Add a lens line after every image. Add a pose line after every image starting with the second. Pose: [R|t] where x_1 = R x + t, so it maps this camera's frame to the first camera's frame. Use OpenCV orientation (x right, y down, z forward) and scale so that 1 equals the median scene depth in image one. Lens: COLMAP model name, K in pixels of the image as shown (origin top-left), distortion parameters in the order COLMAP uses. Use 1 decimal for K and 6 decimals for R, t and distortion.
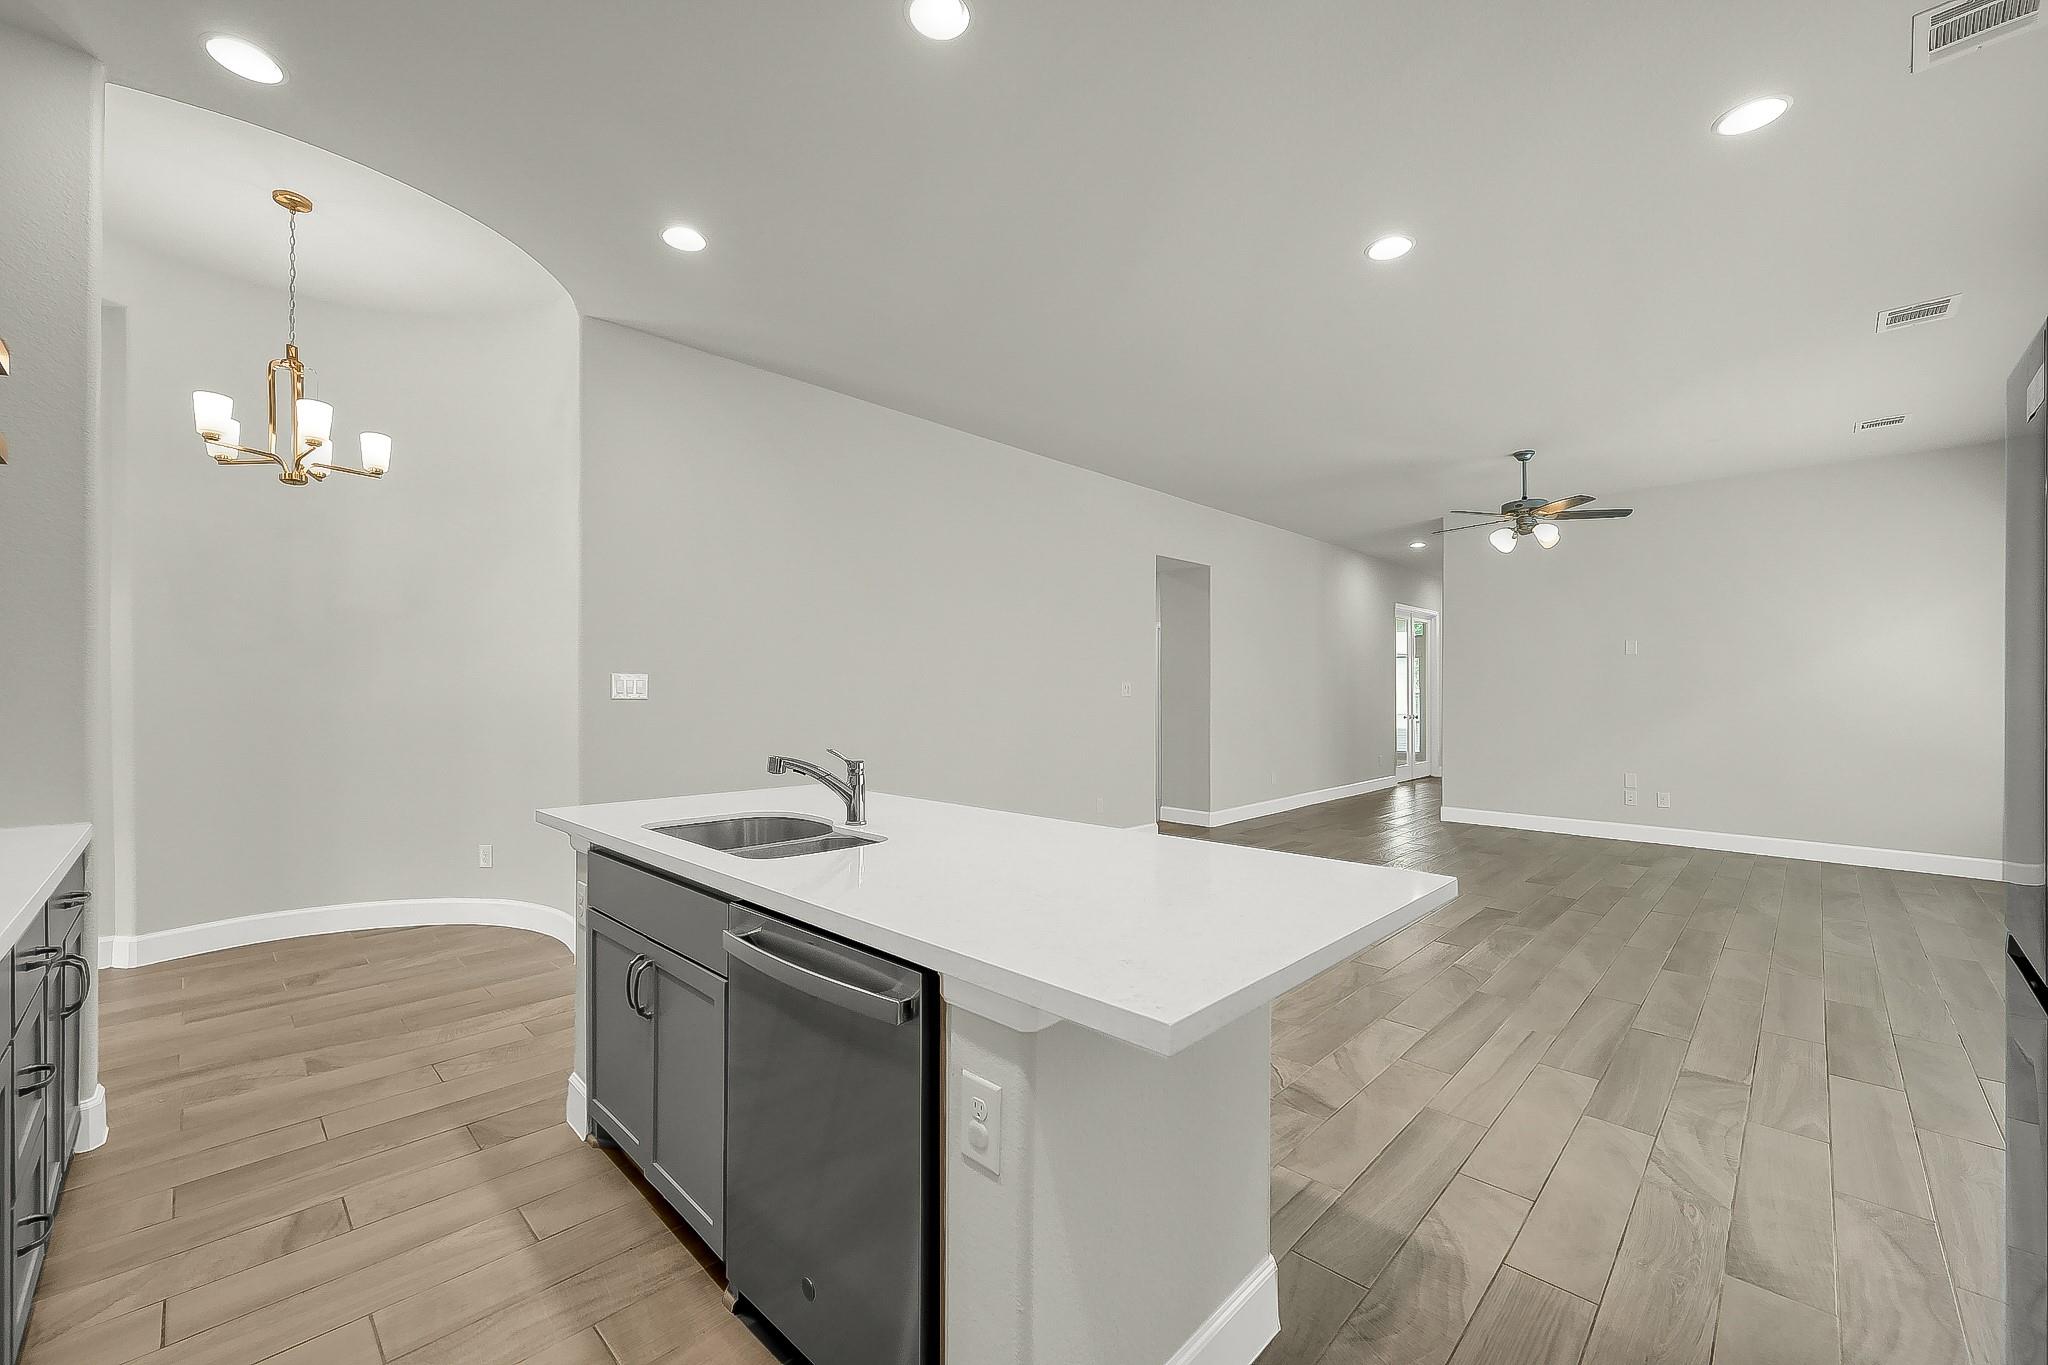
lens RADIAL K [[811.0, 0, 1024.0], [0, 811.0, 682.5], [0, 0, 1]] dist [0.002799, 0.000161]
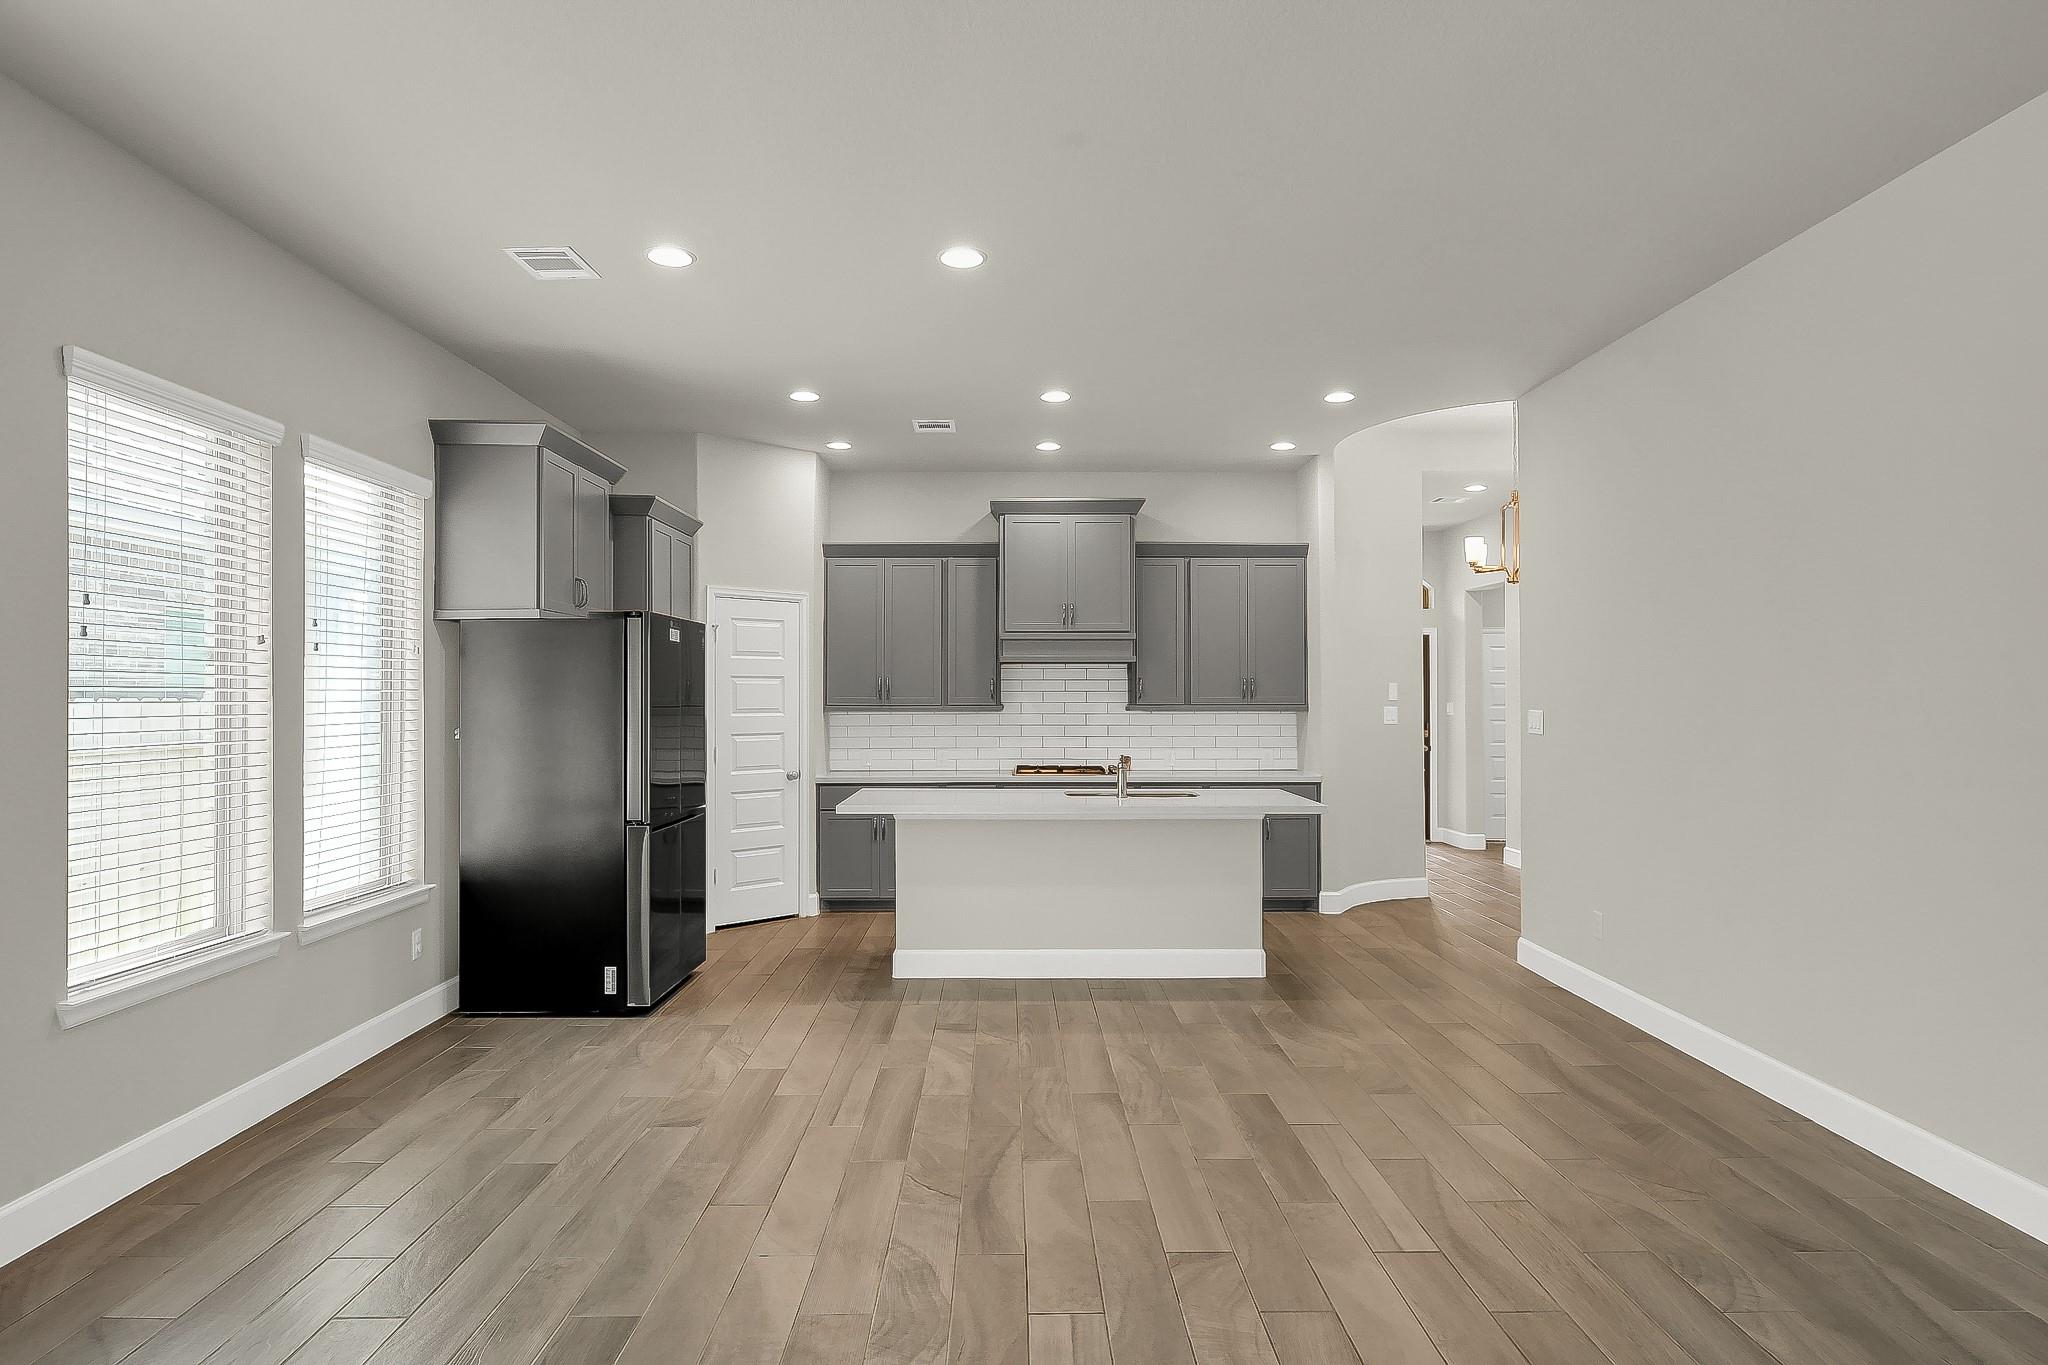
lens RADIAL K [[1165.6, 0, 1013.6], [0, 1165.6, 688.2], [0, 0, 1]] dist [-0.003459, 0.000248]
pose [[-0.713201, -0.006770, -0.700927, 1.647766], [0.005497, 0.999869, -0.015251, -0.030853], [0.700938, -0.014730, -0.713070, 2.452958]]
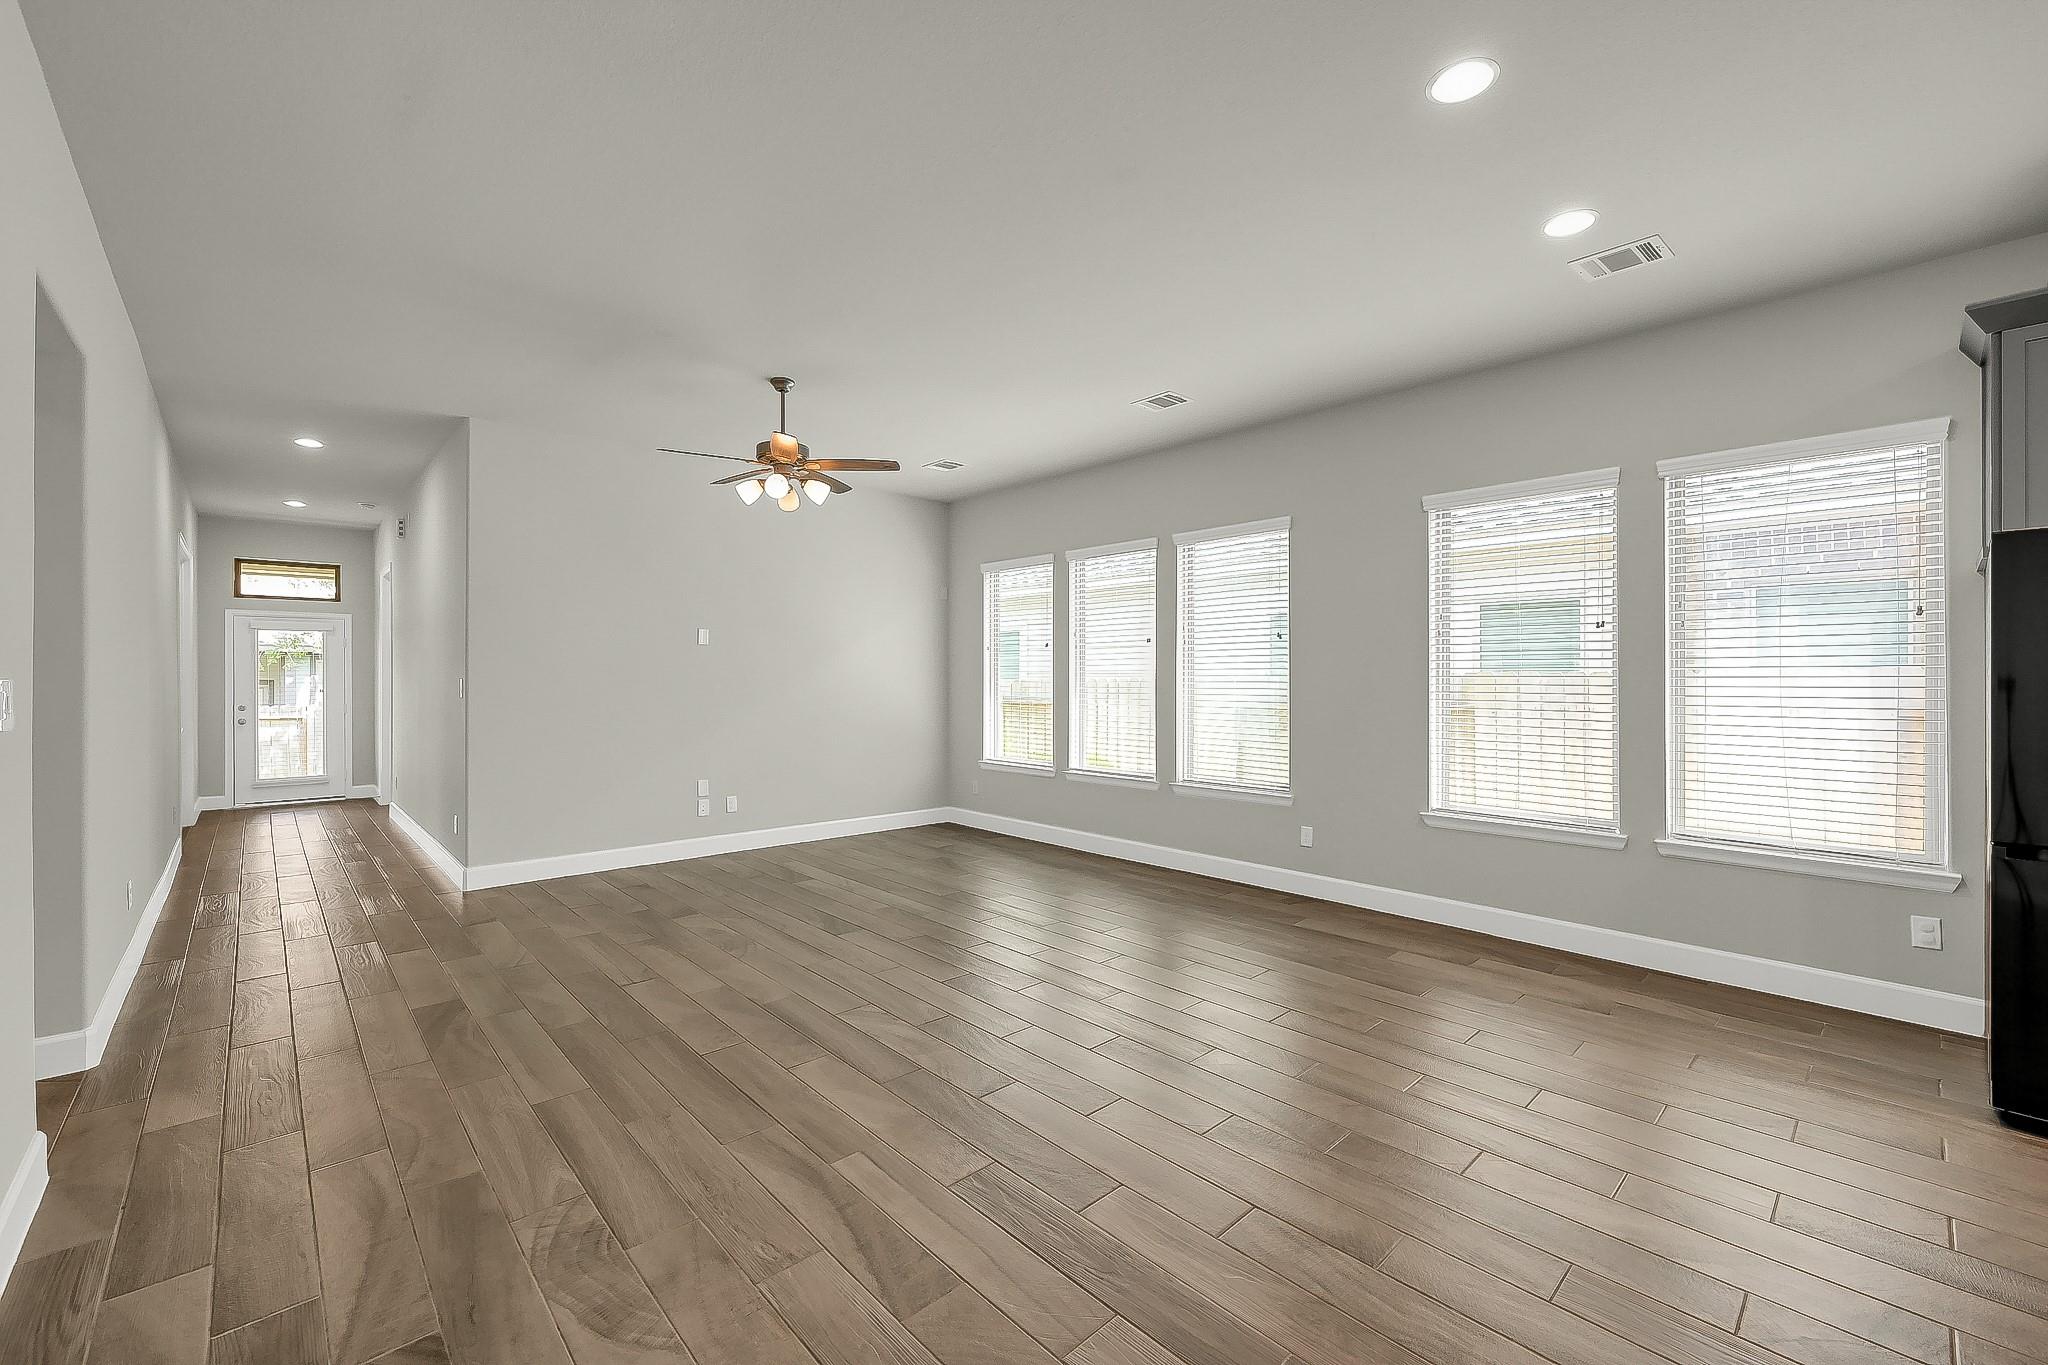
lens RADIAL K [[833.7, 0, 1024.0], [0, 833.7, 682.5], [0, 0, 1]] dist [-0.000966, 0.000029]
pose [[0.050366, -0.008285, 0.998696, -0.368342], [-0.010242, 0.999909, 0.008811, -0.016311], [-0.998678, -0.010672, 0.050276, 1.661236]]
